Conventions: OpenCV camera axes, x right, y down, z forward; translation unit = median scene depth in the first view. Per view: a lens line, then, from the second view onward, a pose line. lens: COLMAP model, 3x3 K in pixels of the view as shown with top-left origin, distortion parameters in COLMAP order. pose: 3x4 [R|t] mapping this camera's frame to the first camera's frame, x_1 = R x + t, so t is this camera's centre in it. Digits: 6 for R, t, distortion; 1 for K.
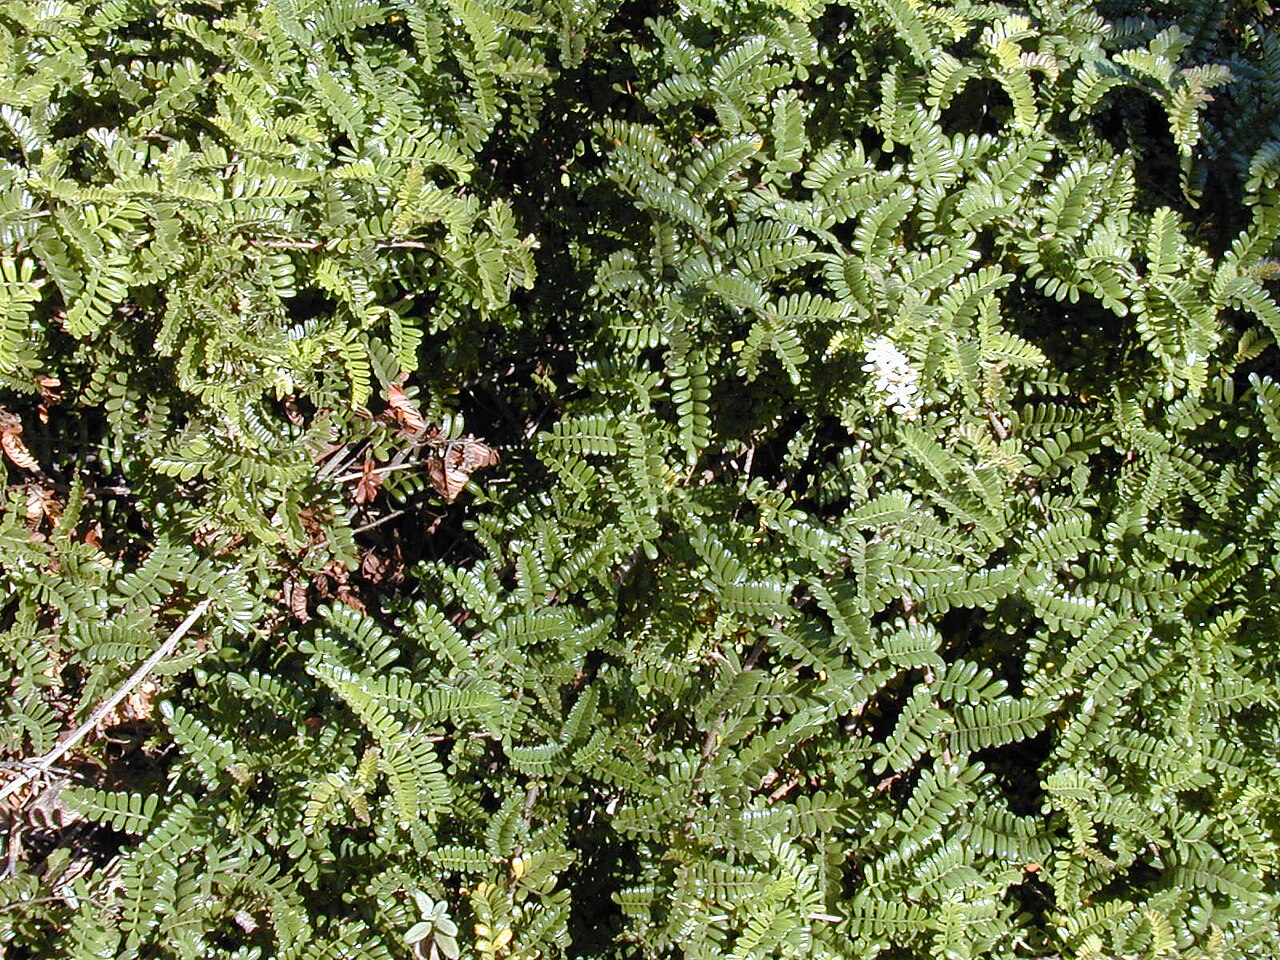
lens RADIAL K [[4107.6, 0, 640.0], [0, 4107.6, 480.0], [0, 0, 1]] dist [0.844267, -0.127611]
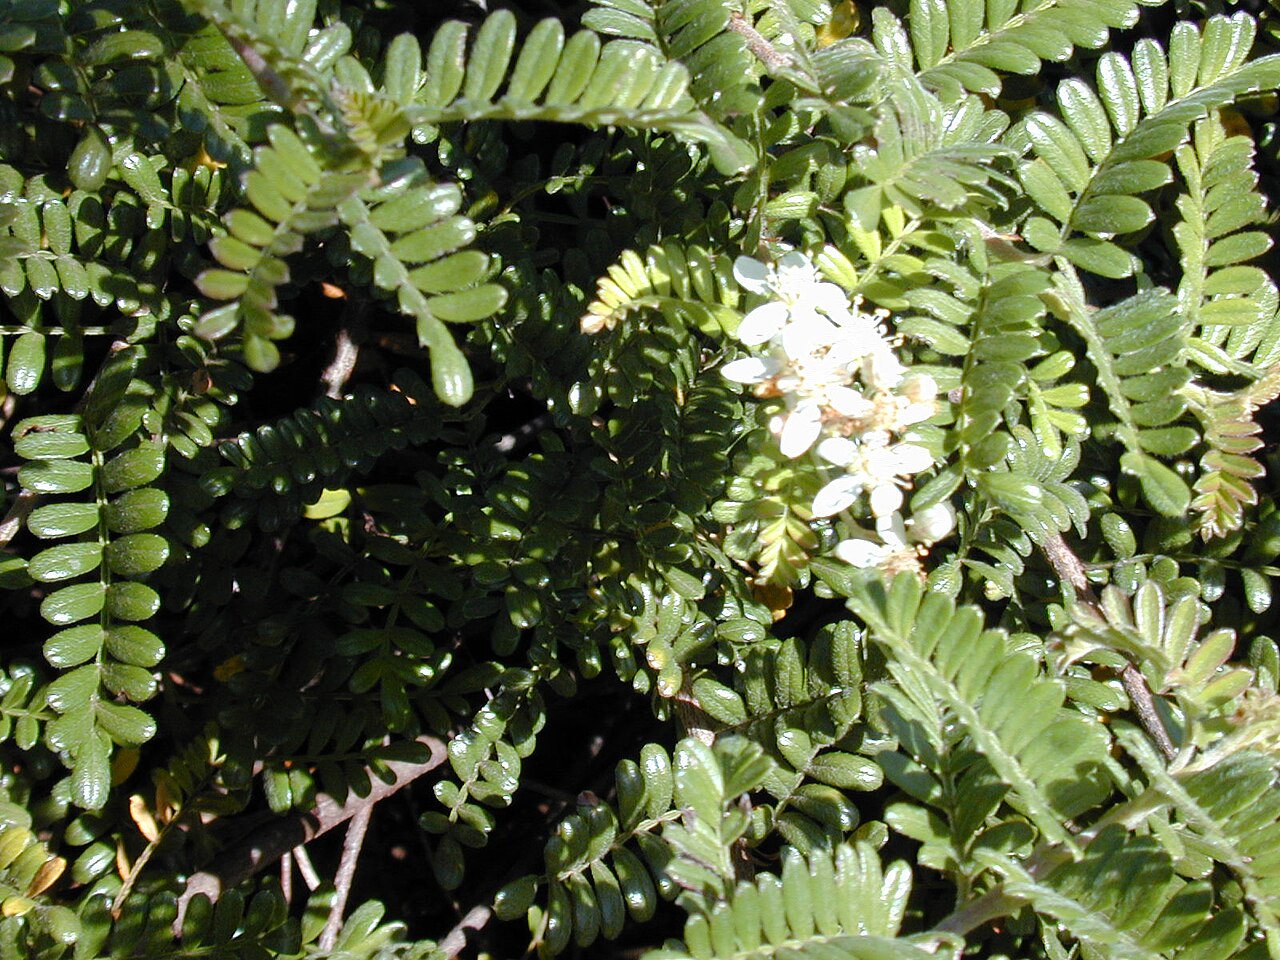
lens RADIAL K [[4878.0, 0, 641.0], [0, 4878.0, 517.8], [0, 0, 1]] dist [1.138291, 1.930350]
pose [[0.998536, 0.025386, 0.047767, 0.033249], [-0.019247, 0.991990, -0.124843, 0.018247], [-0.050554, 0.123741, 0.991026, 0.669909]]
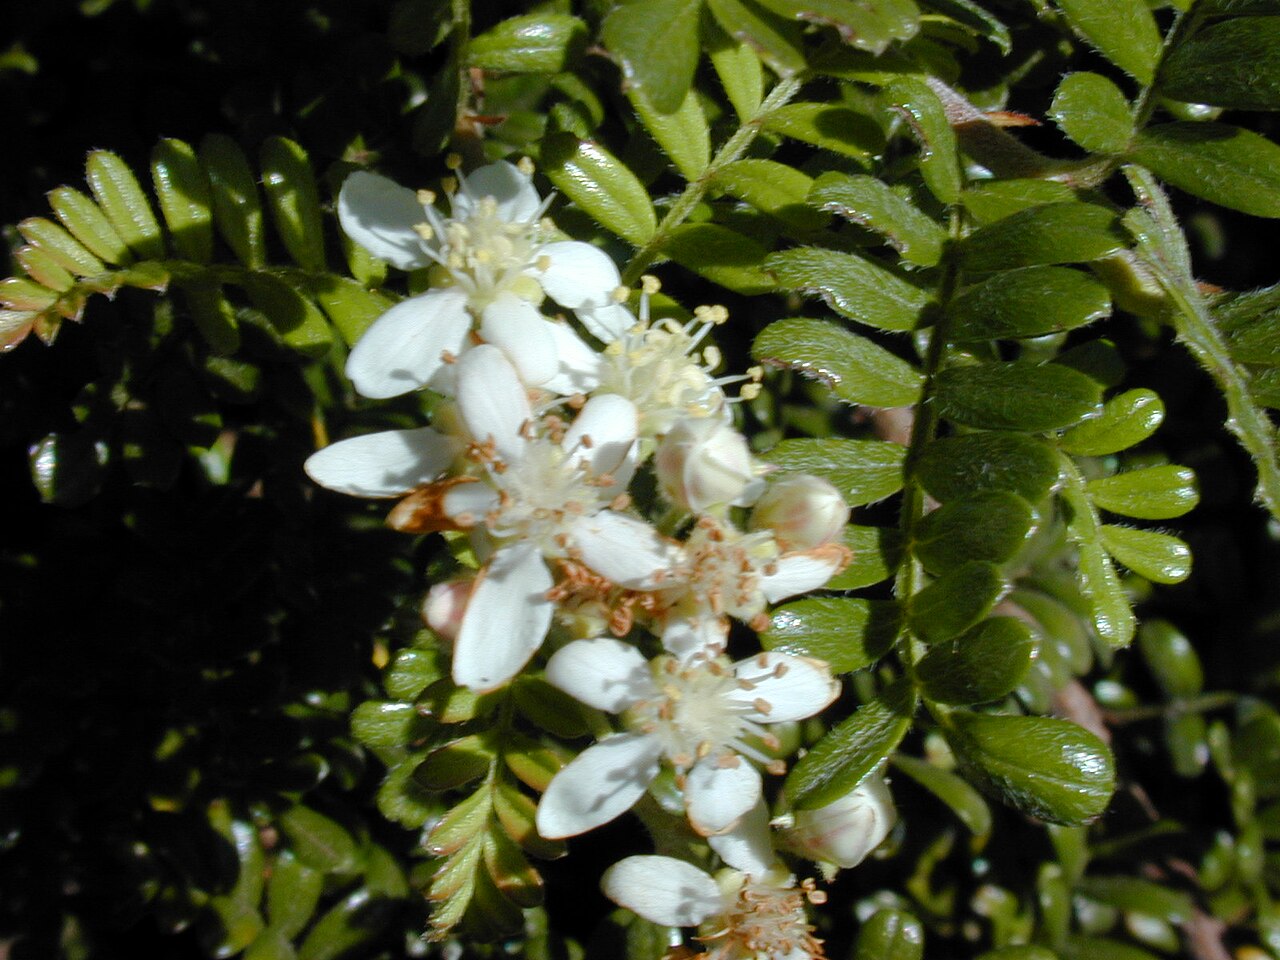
lens RADIAL K [[4571.0, 0, 696.6], [0, 4571.0, 598.9], [0, 0, 1]] dist [0.839000, -4.141152]
pose [[0.996452, 0.014438, 0.082913, 0.051535], [-0.008510, 0.997411, -0.071404, -0.015277], [-0.083729, 0.070445, 0.993995, 0.844926]]
